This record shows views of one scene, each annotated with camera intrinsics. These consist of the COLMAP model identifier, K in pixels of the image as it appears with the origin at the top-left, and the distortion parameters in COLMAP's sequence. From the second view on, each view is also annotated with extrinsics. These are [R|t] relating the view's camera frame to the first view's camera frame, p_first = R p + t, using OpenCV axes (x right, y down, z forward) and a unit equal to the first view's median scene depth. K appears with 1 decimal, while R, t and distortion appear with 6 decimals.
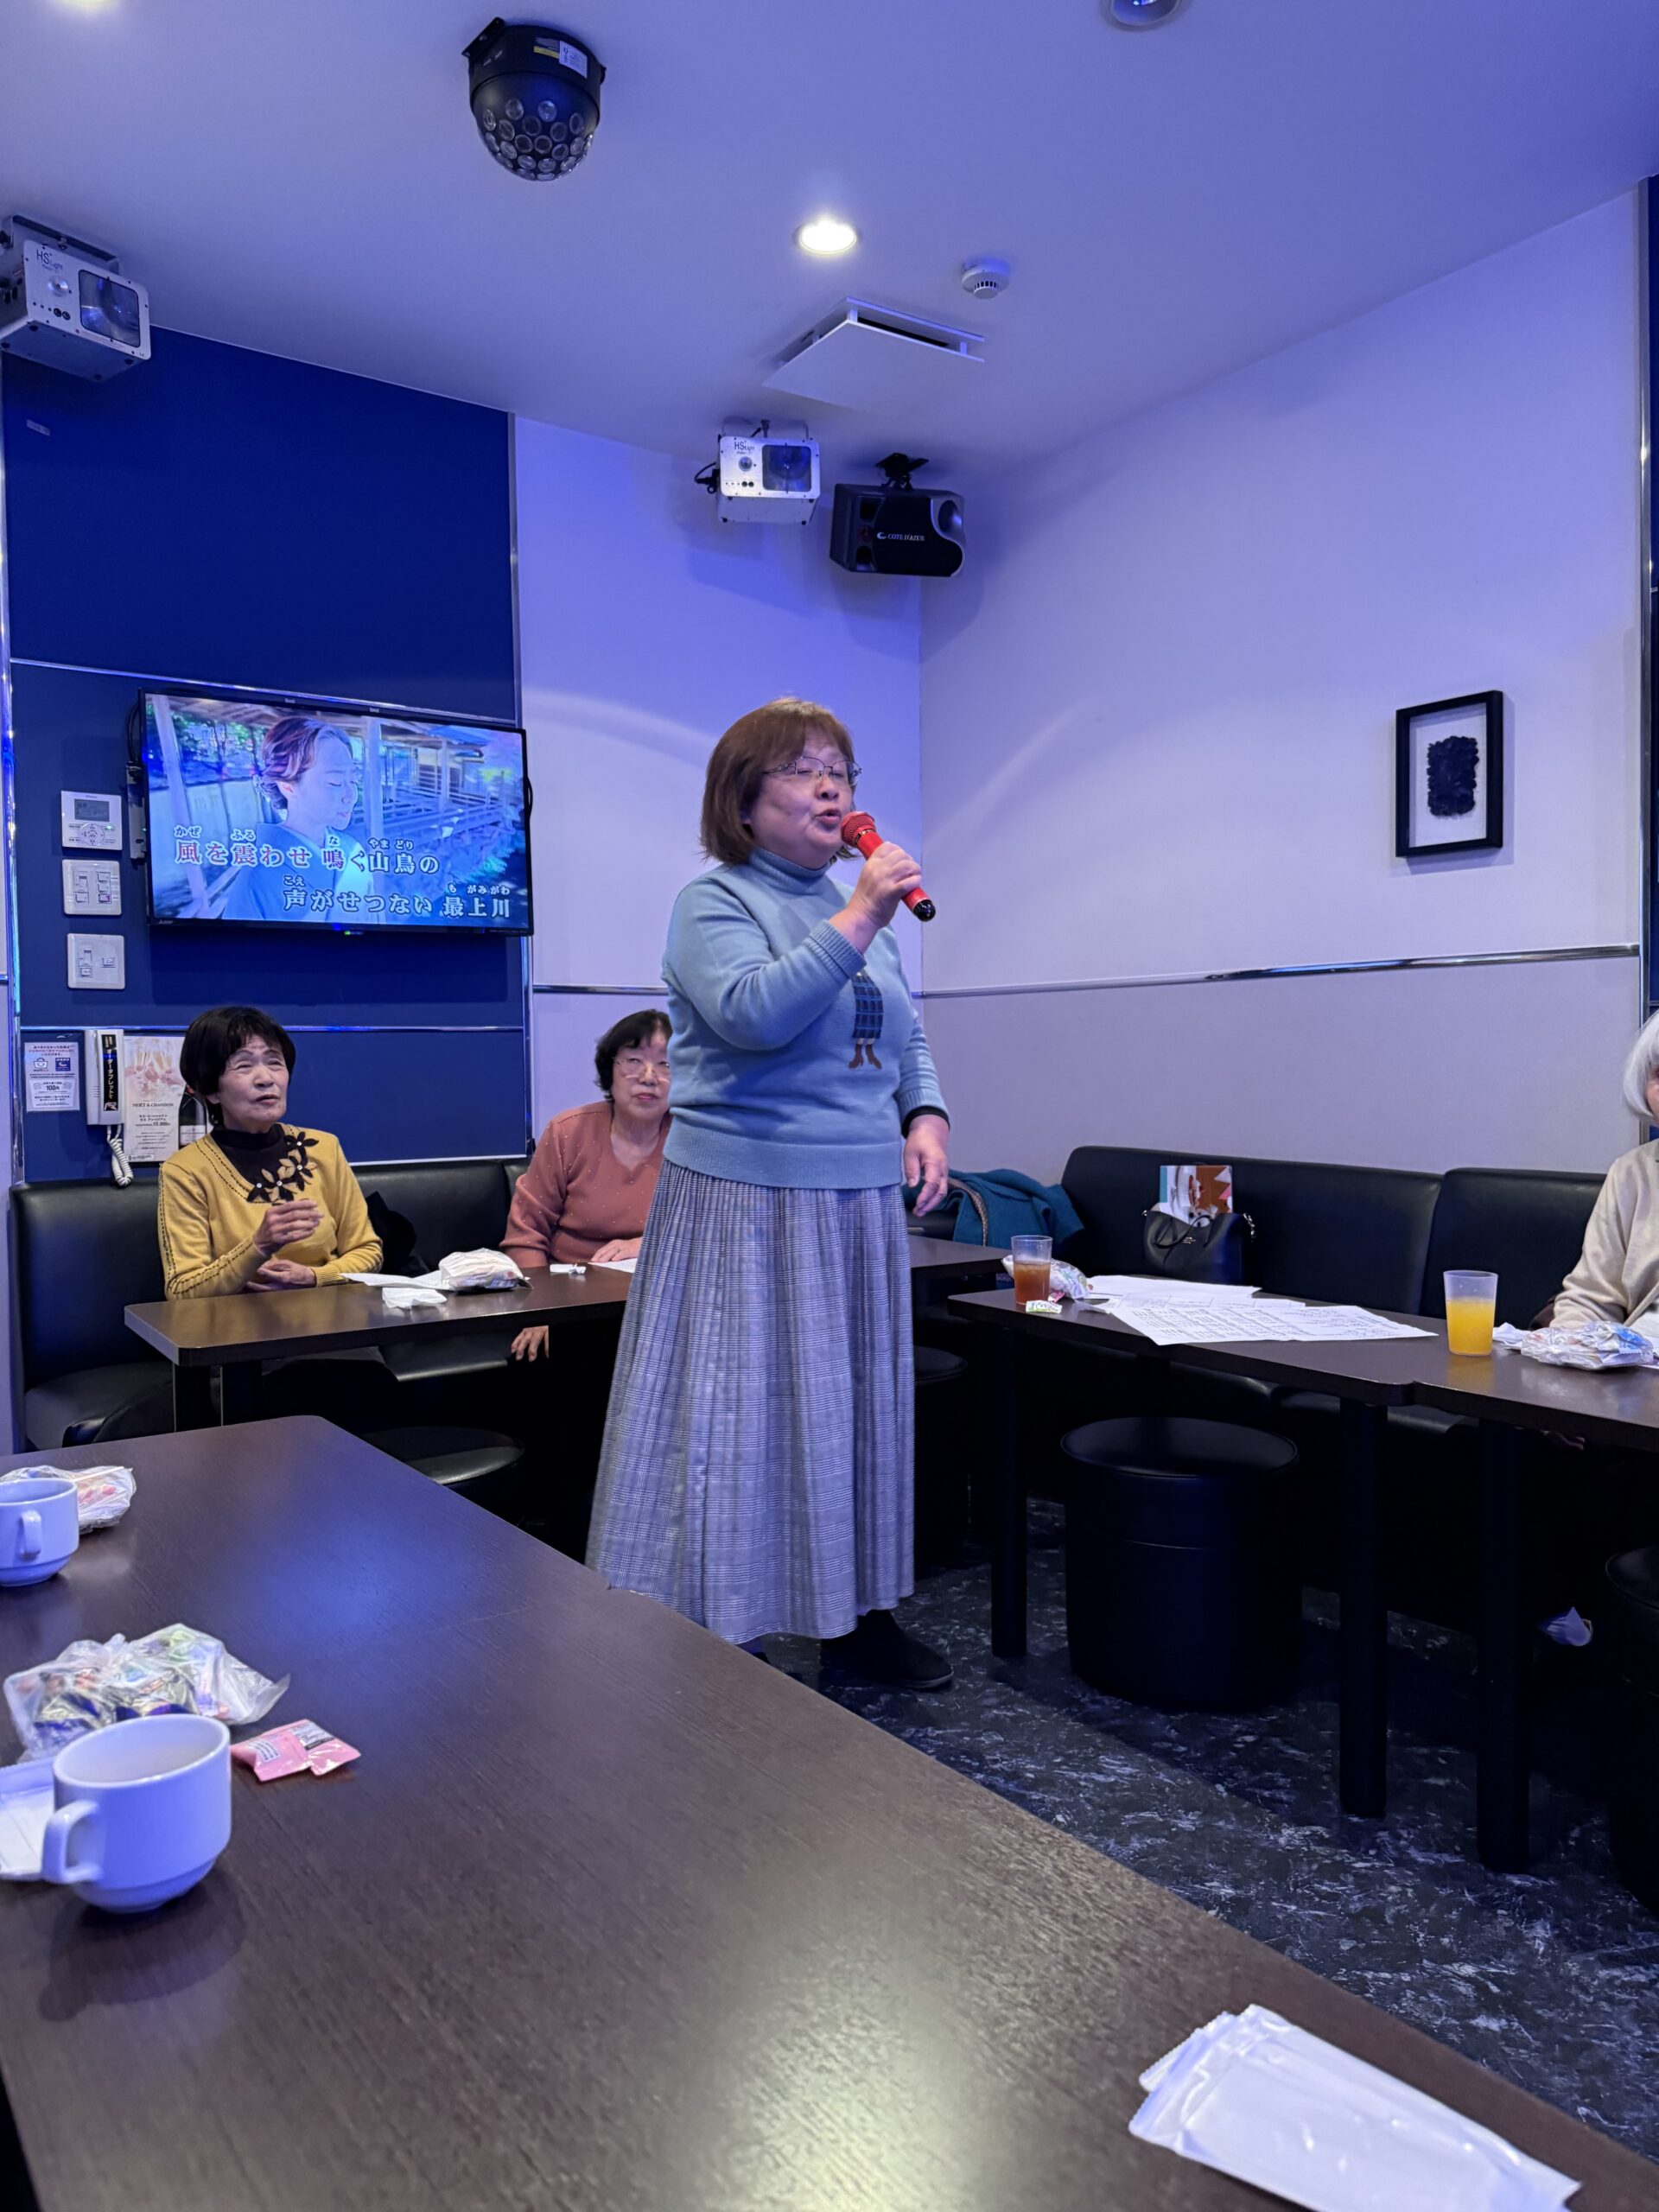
lens RADIAL K [[1576.5, 0, 837.8], [0, 1576.5, 1095.1], [0, 0, 1]] dist [0.031188, -0.045770]
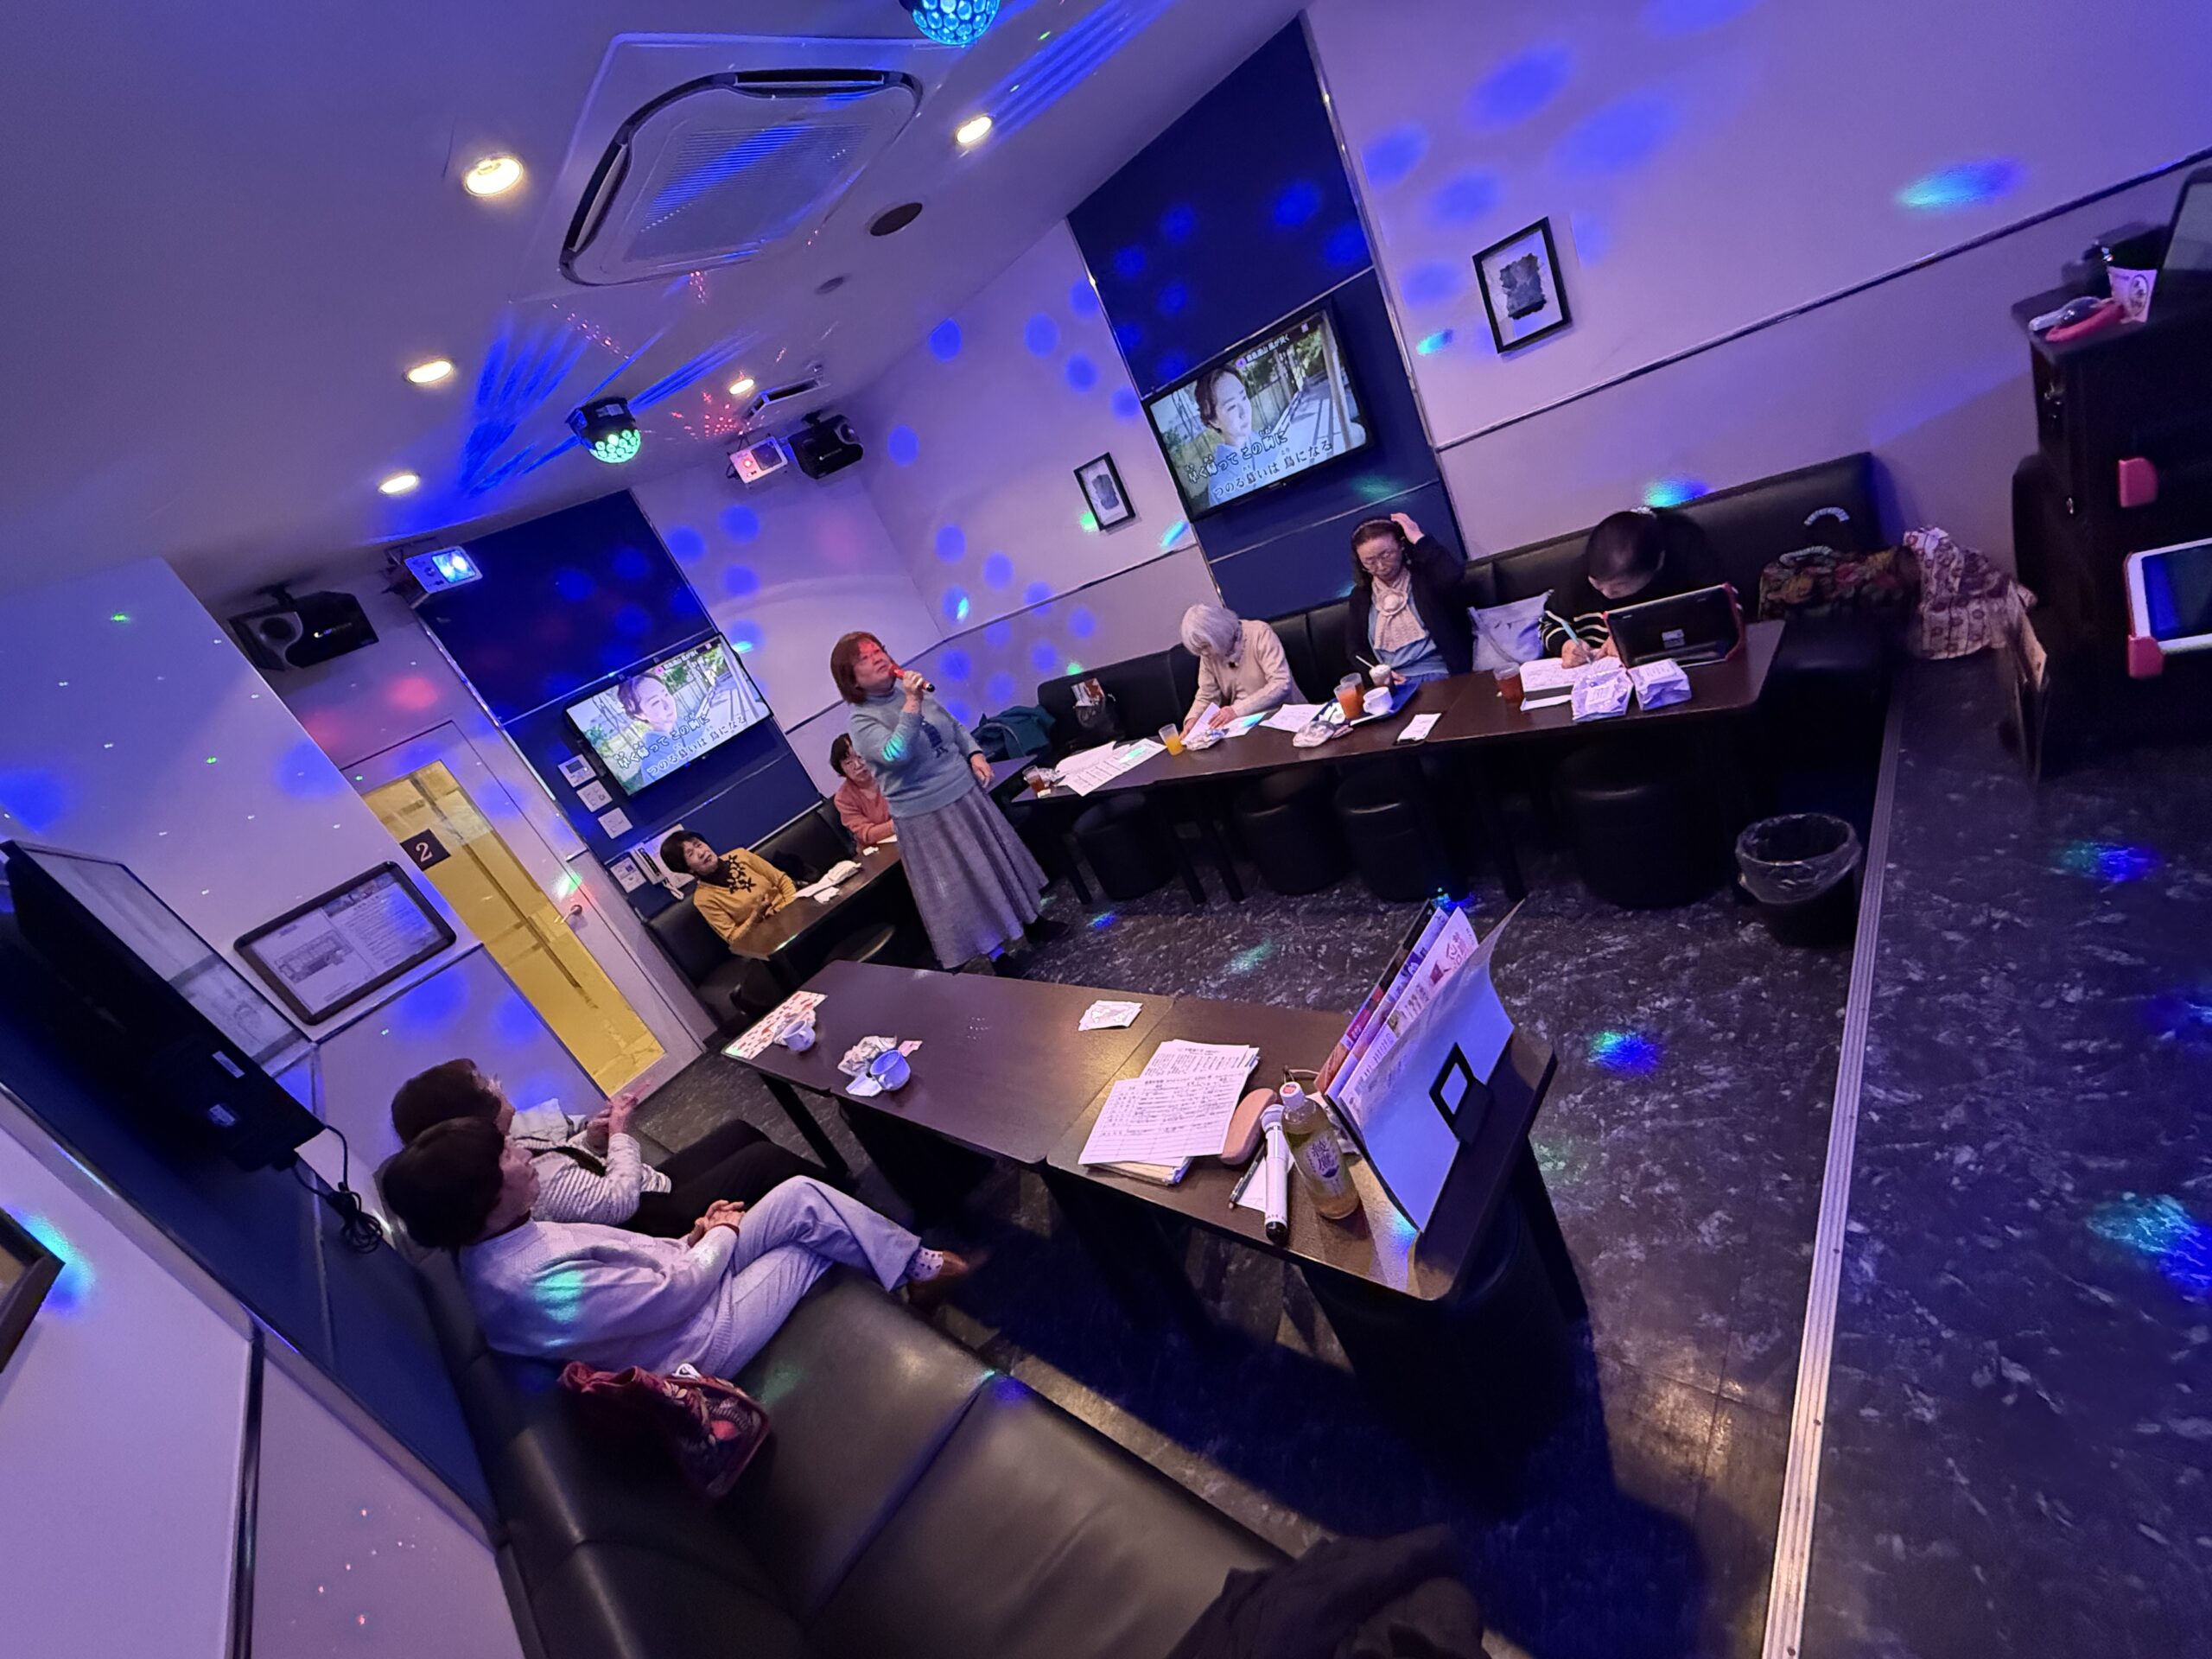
lens RADIAL K [[881.7, 0, 1105.9], [0, 881.7, 831.2], [0, 0, 1]] dist [-0.002663, 0.000752]
pose [[0.886512, -0.457942, 0.066232, 0.070576], [0.418150, 0.854181, 0.309072, -0.171694], [-0.198111, -0.246301, 0.948730, -0.351227]]
